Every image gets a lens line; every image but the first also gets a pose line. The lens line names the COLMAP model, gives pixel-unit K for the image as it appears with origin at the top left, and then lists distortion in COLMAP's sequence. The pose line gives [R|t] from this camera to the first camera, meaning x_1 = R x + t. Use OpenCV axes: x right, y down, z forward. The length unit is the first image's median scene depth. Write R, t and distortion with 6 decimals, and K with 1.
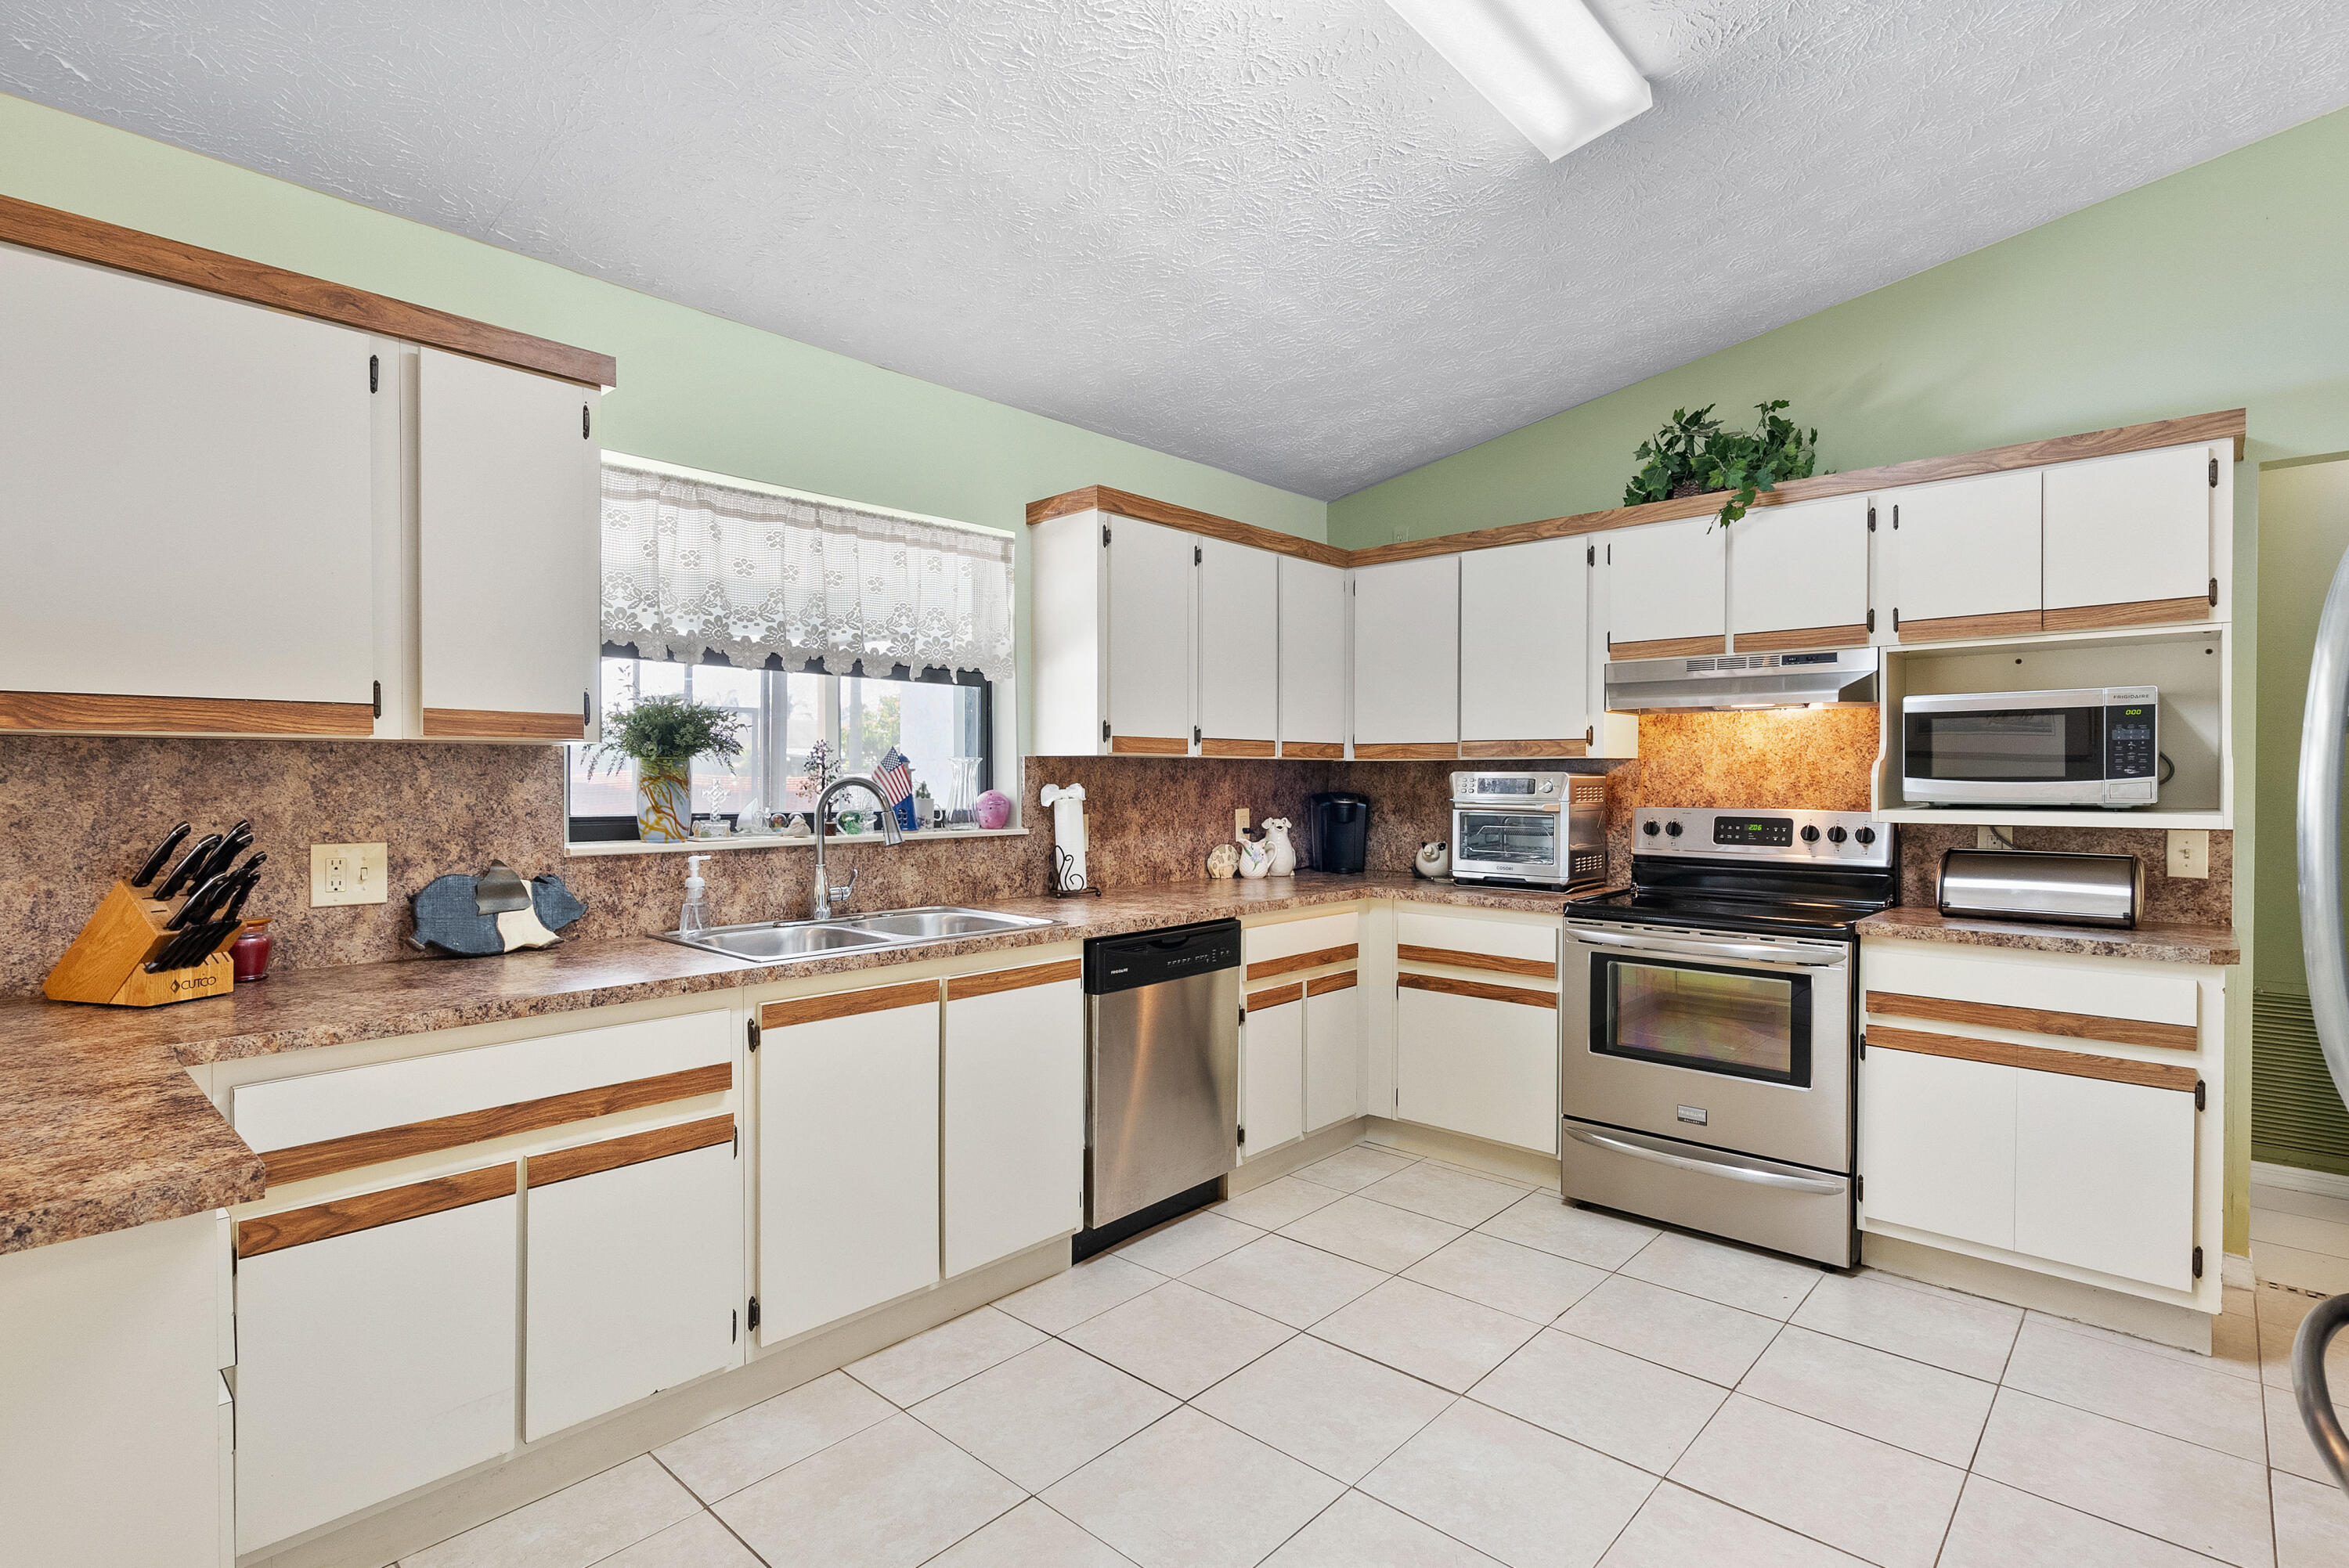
lens RADIAL K [[1126.9, 0, 1181.1], [0, 1126.9, 775.5], [0, 0, 1]] dist [-0.000639, 0.001224]
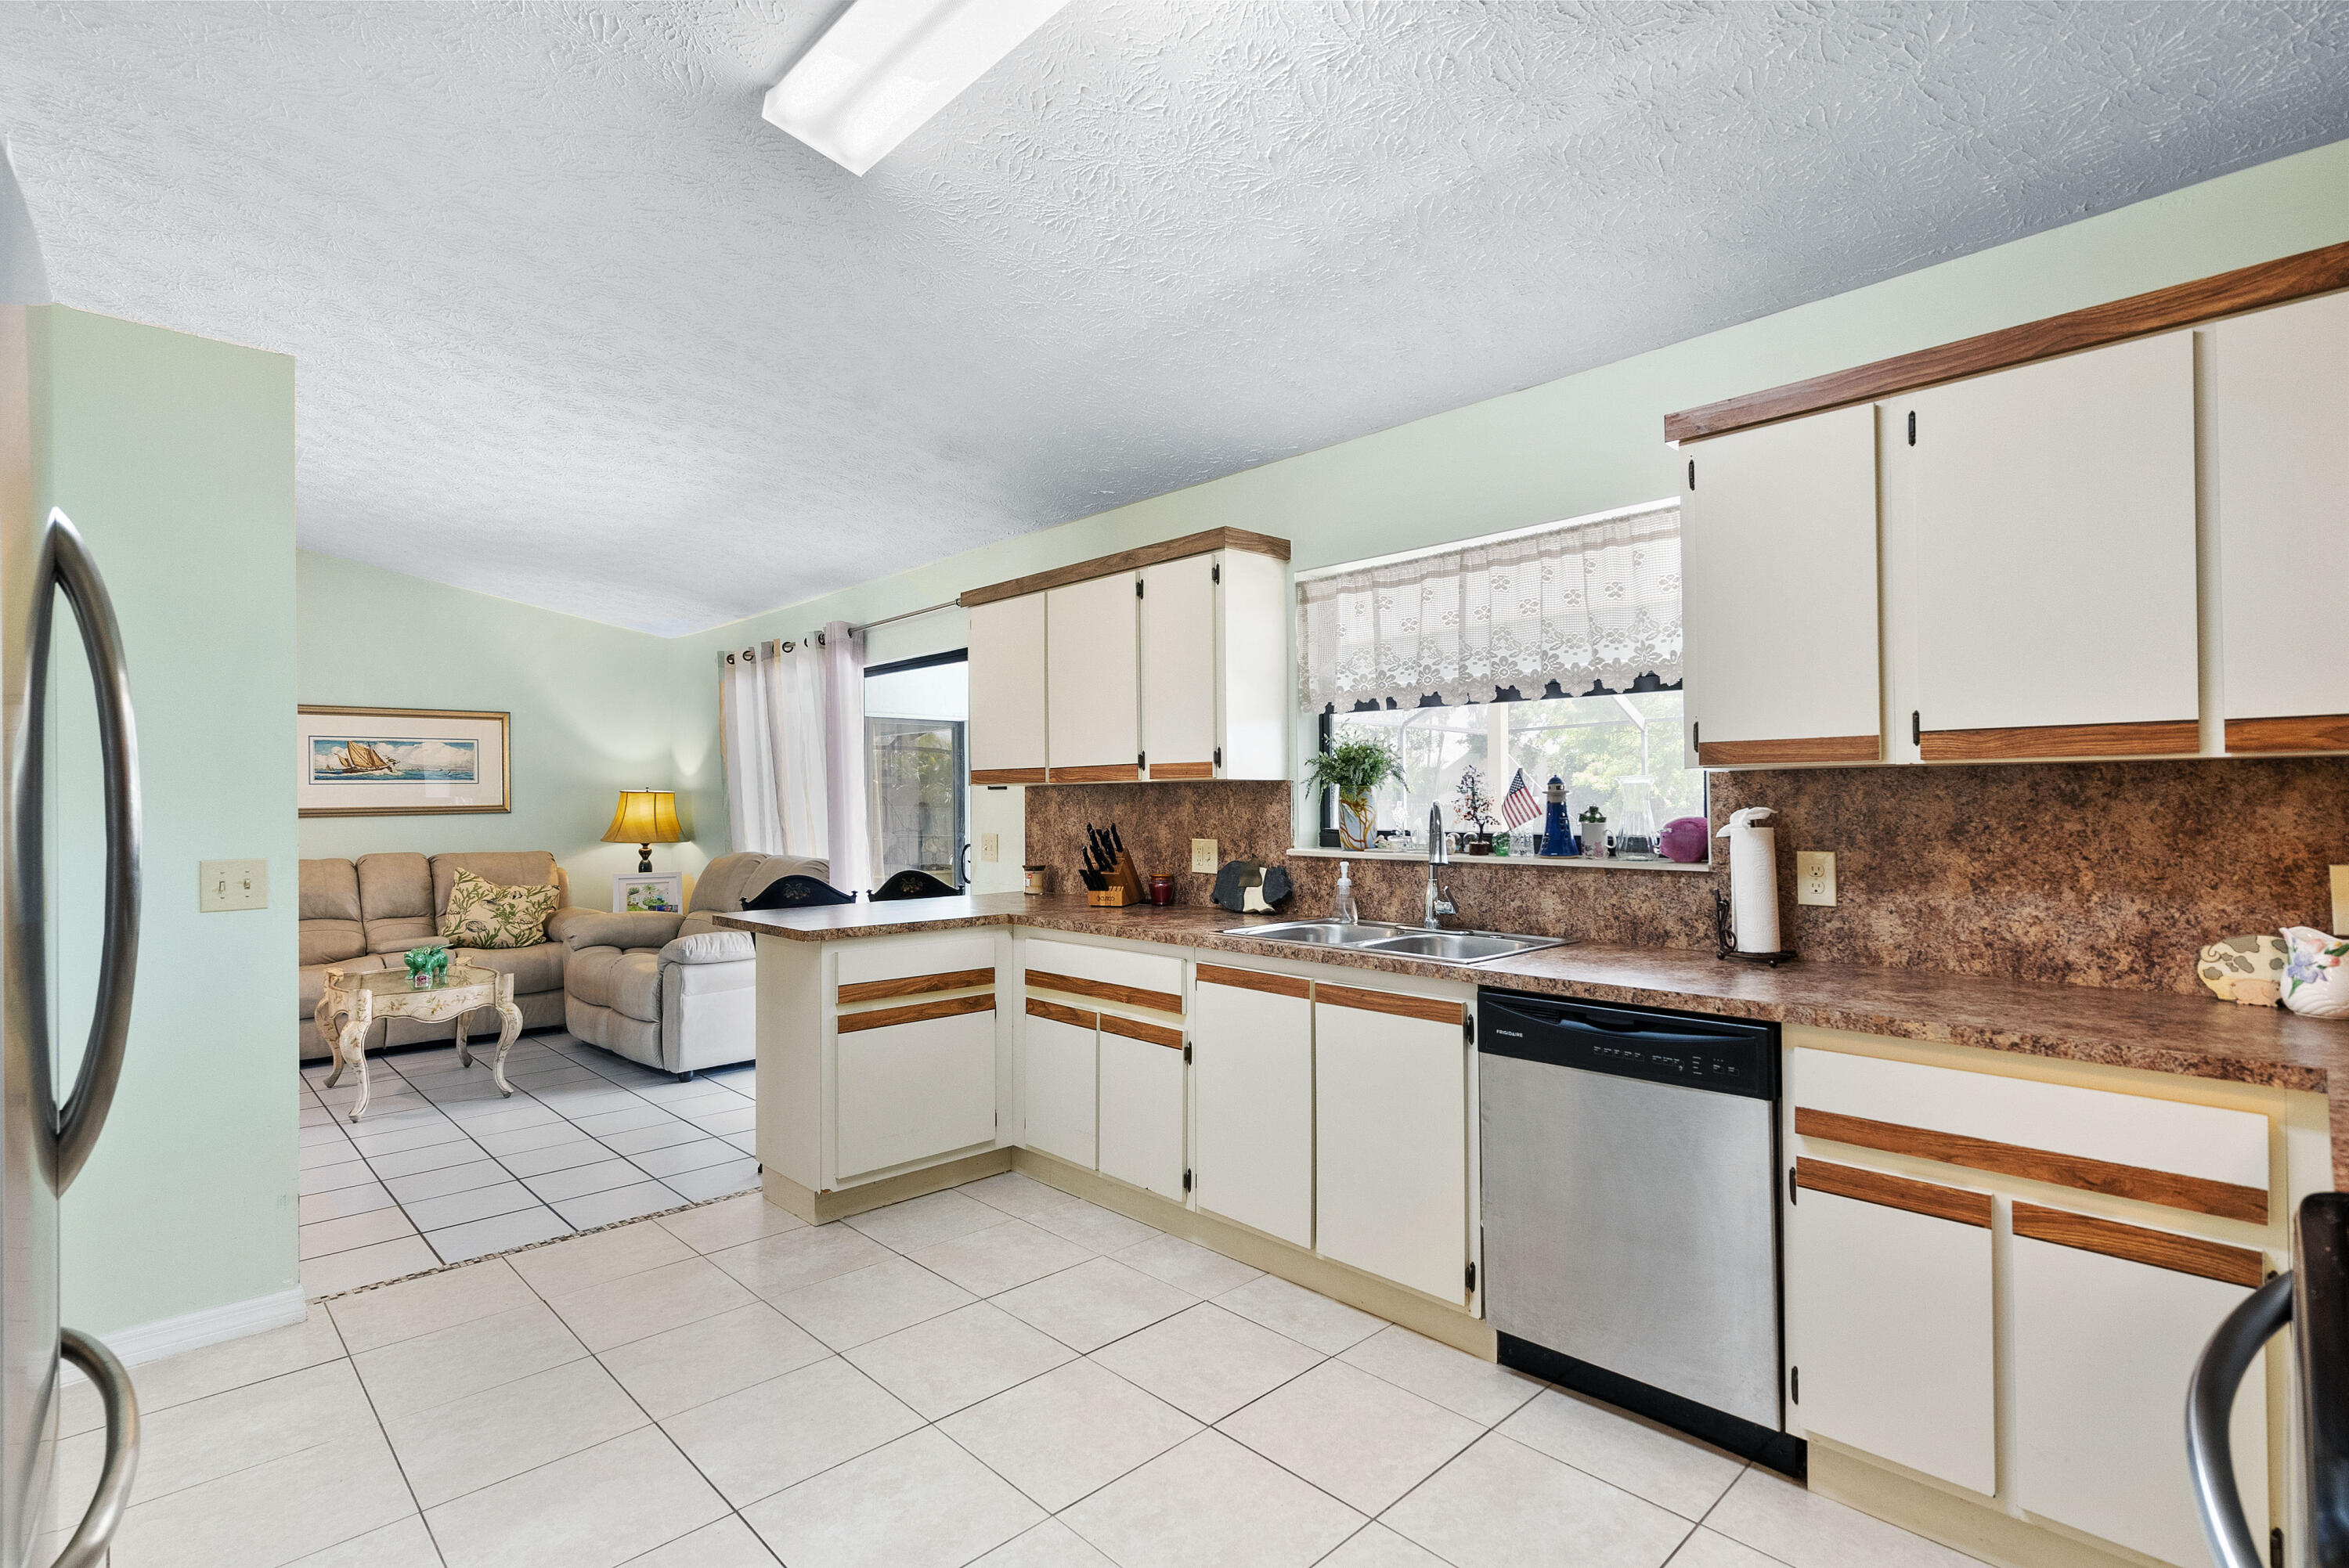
lens RADIAL K [[1094.4, 0, 1168.3], [0, 1094.4, 790.4], [0, 0, 1]] dist [-0.002042, 0.000424]
pose [[-0.064456, -0.009553, -0.997875, 0.671136], [0.008031, 0.999917, -0.010091, 0.000094], [0.997888, -0.008664, -0.064374, 0.700519]]
